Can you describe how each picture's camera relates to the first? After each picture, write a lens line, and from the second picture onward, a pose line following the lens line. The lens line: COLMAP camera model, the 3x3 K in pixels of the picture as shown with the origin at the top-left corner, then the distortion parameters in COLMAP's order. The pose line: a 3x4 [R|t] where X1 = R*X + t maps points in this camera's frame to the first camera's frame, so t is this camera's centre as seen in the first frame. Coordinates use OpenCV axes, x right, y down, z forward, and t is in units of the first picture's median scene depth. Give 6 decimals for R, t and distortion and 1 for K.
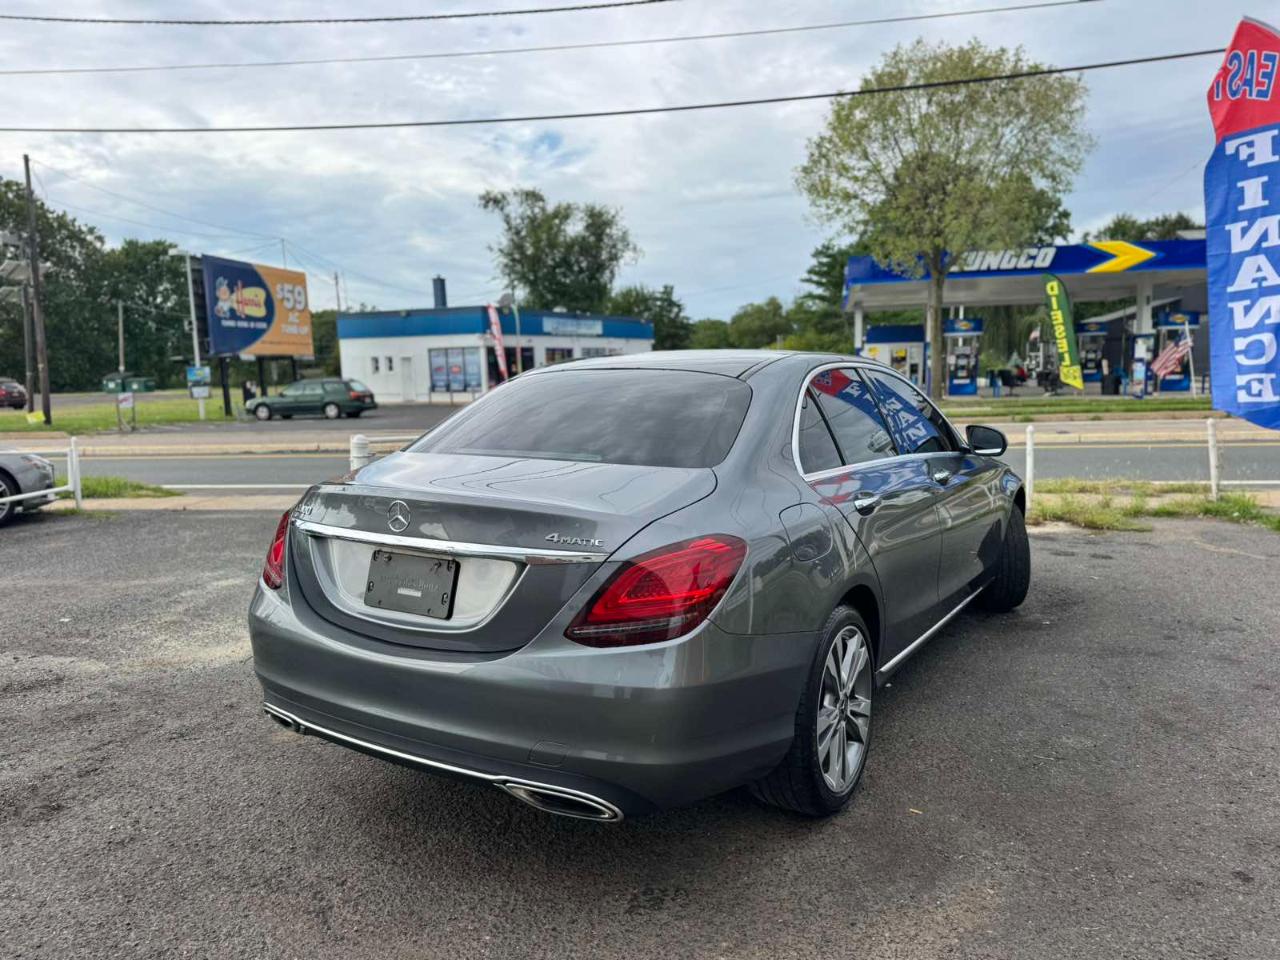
lens RADIAL K [[907.9, 0, 651.5], [0, 907.9, 479.6], [0, 0, 1]] dist [0.028198, -0.039121]
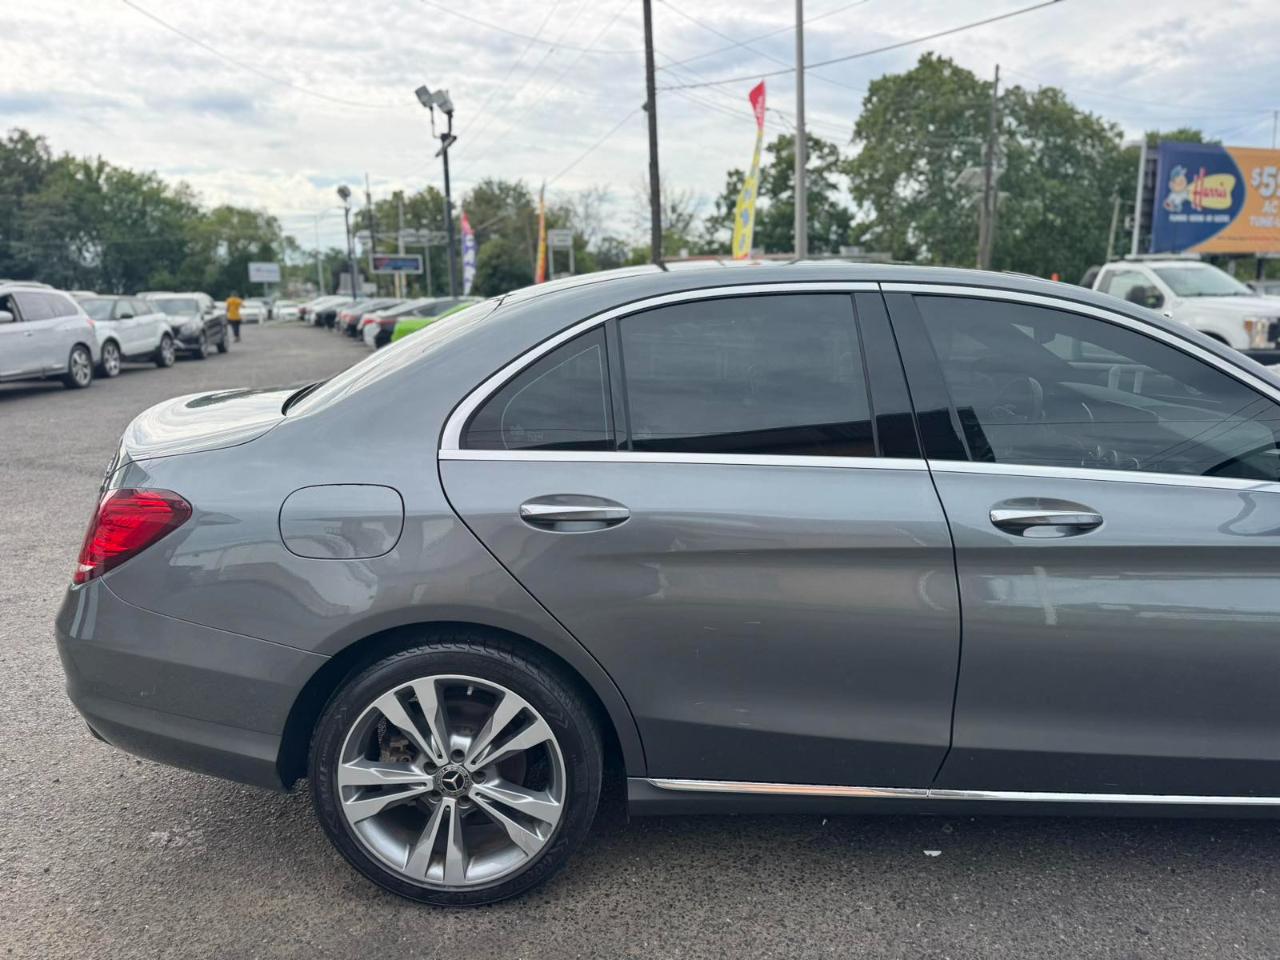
lens RADIAL K [[907.9, 0, 630.5], [0, 907.9, 488.7], [0, 0, 1]] dist [0.028198, -0.039121]
pose [[0.511369, 0.201859, -0.835317, 0.068630], [-0.103205, 0.979411, 0.173500, -0.008951], [0.853142, -0.002513, 0.521673, 0.062258]]
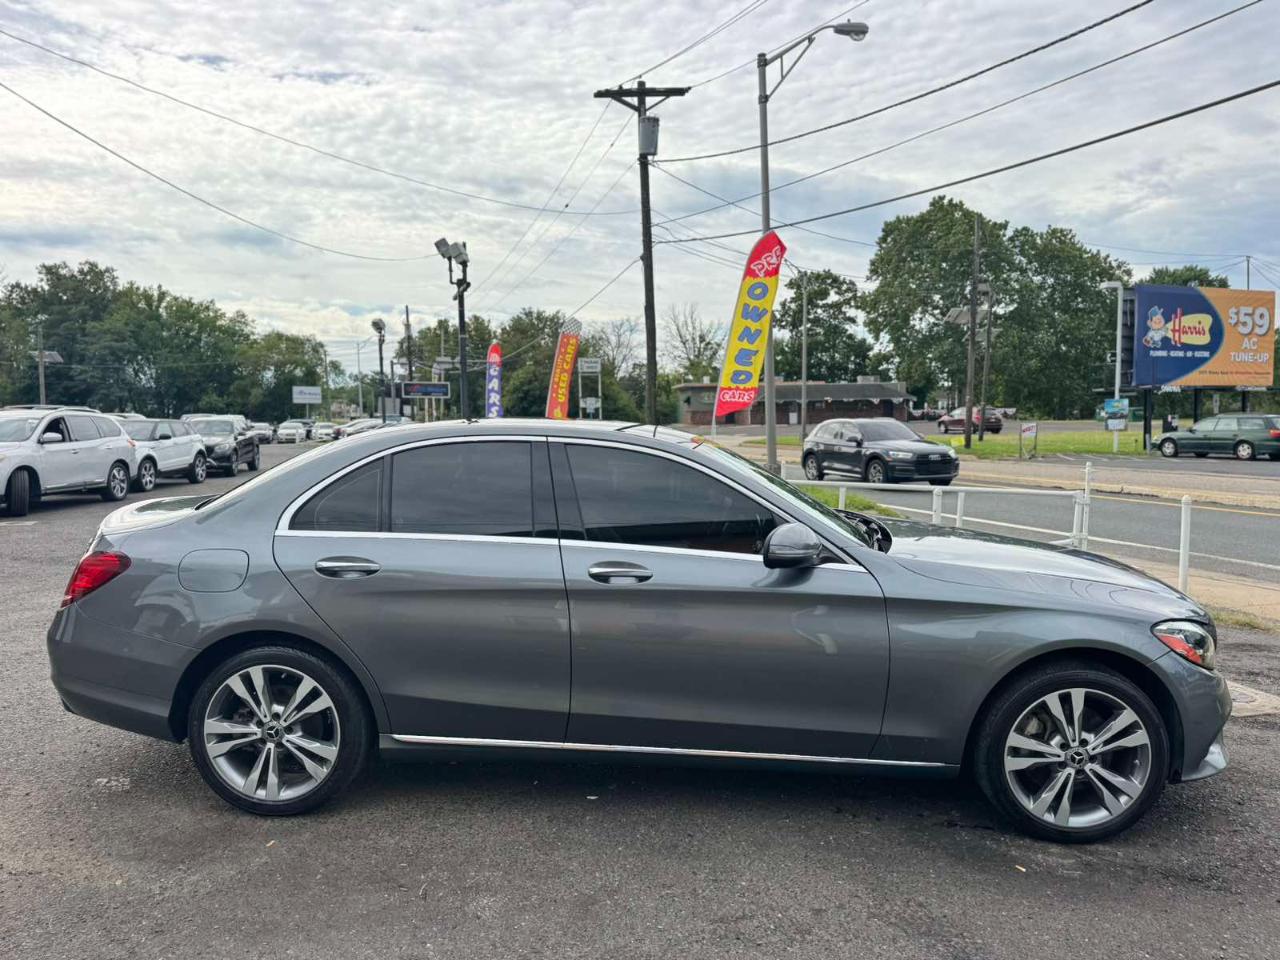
lens RADIAL K [[907.9, 0, 637.2], [0, 907.9, 493.5], [0, 0, 1]] dist [0.028198, -0.039121]
pose [[0.482888, 0.100547, -0.869890, 0.118107], [-0.113119, 0.992225, 0.051893, -0.013591], [0.868345, 0.073343, 0.490508, 0.067423]]
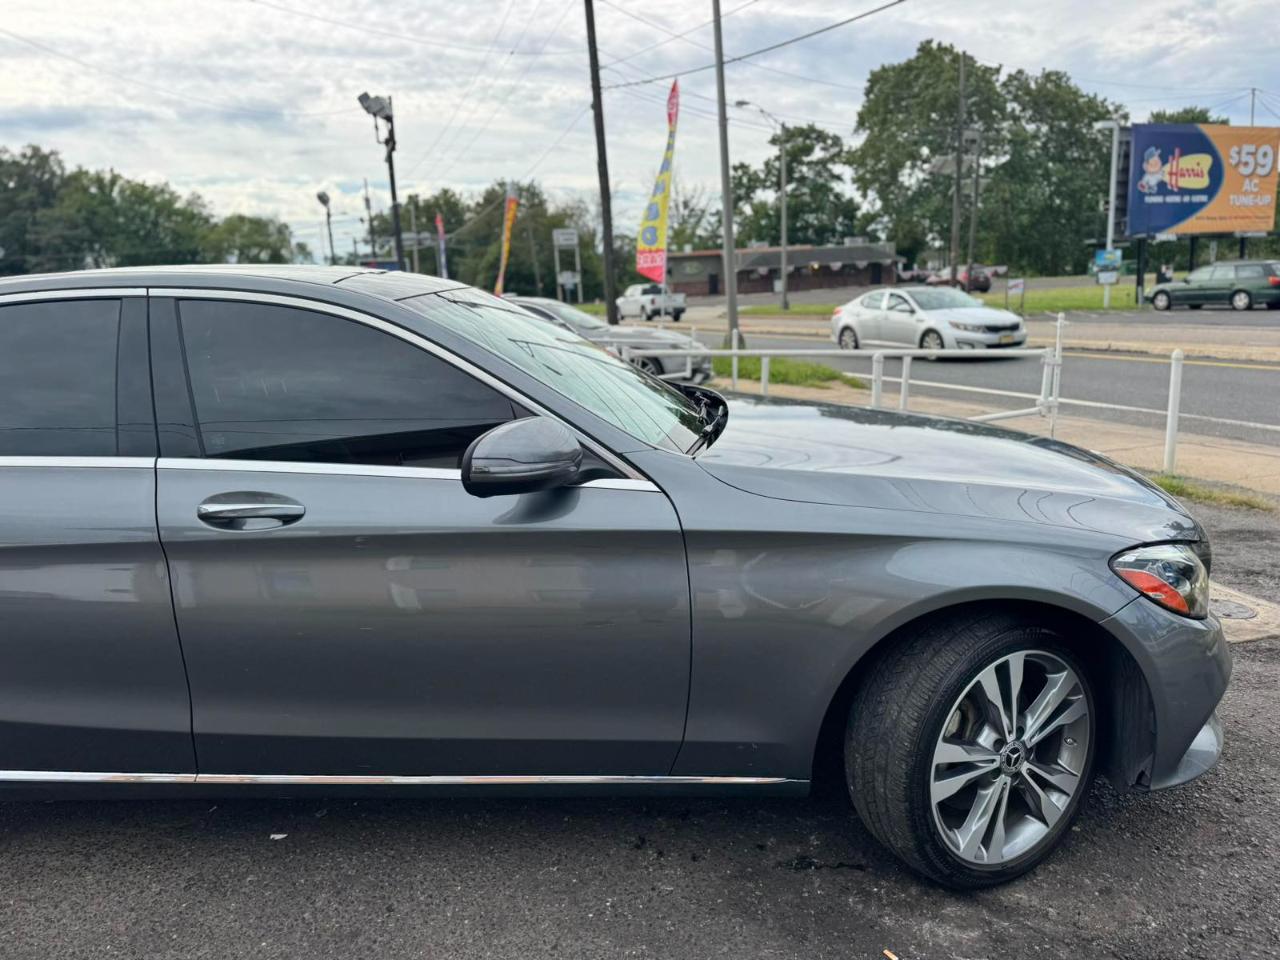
lens RADIAL K [[907.9, 0, 642.1], [0, 907.9, 479.8], [0, 0, 1]] dist [0.028198, -0.039121]
pose [[0.498423, 0.185254, -0.846909, 0.096759], [-0.076527, 0.982490, 0.169874, -0.013883], [0.863549, -0.019858, 0.503873, 0.105519]]
